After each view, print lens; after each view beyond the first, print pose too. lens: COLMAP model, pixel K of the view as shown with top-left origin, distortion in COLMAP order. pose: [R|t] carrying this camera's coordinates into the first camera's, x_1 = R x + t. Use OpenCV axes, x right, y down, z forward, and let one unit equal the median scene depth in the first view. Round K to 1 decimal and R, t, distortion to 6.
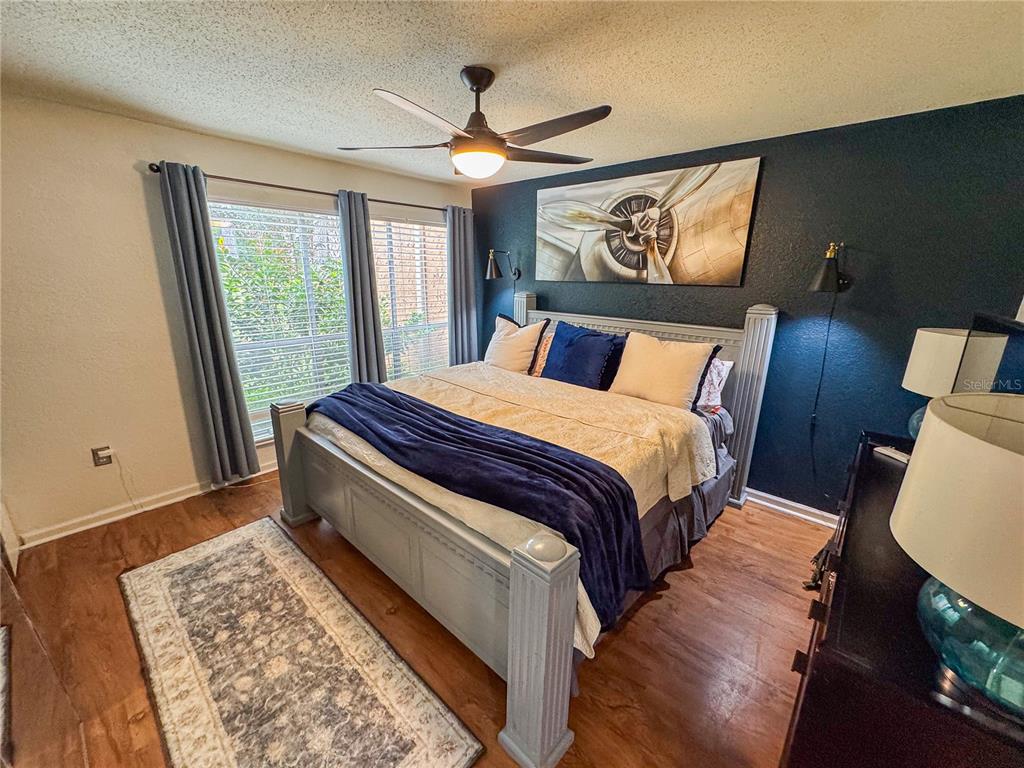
lens RADIAL K [[409.5, 0, 513.8], [0, 409.5, 384.7], [0, 0, 1]] dist [0.000123, -0.000131]
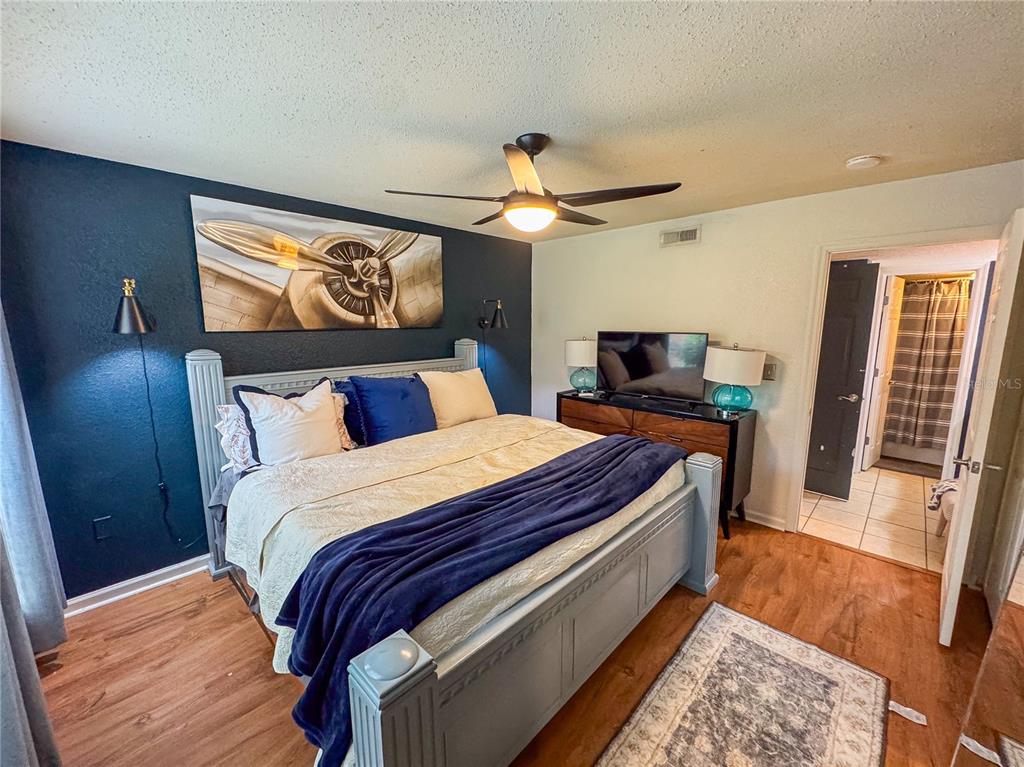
lens RADIAL K [[409.5, 0, 513.8], [0, 409.5, 384.2], [0, 0, 1]] dist [0.000123, -0.000131]
pose [[0.040708, -0.169658, 0.984662, -0.742145], [0.269209, 0.950898, 0.152711, -0.191551], [-0.962221, 0.258863, 0.084383, 0.663162]]
